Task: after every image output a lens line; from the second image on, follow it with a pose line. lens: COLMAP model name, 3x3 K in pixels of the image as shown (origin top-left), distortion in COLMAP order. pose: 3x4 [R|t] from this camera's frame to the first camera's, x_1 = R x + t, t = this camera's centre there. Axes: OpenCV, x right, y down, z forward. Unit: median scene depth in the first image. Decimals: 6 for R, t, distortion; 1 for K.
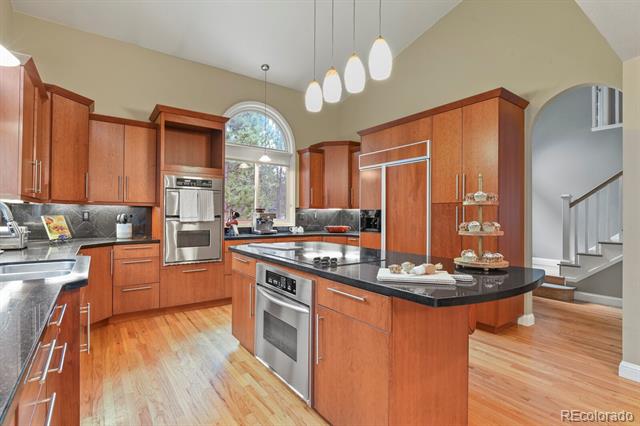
lens RADIAL K [[310.5, 0, 321.2], [0, 310.5, 211.5], [0, 0, 1]] dist [-0.013917, -0.000358]
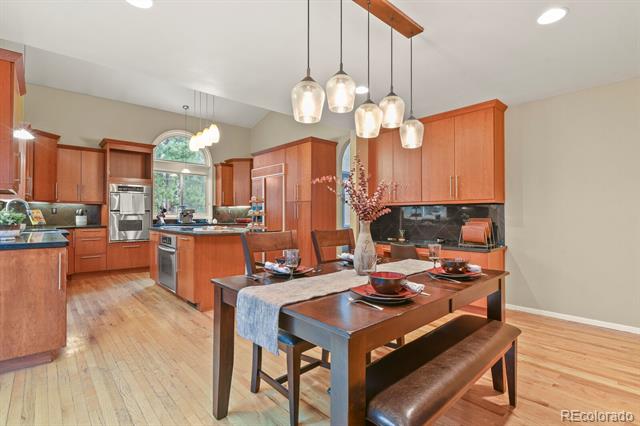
lens RADIAL K [[310.5, 0, 322.3], [0, 310.5, 212.9], [0, 0, 1]] dist [-0.013917, -0.000358]
pose [[0.993753, -0.001894, 0.111583, 0.351436], [0.001395, 0.999989, 0.004545, 0.020120], [-0.111590, -0.004361, 0.993745, -0.605255]]
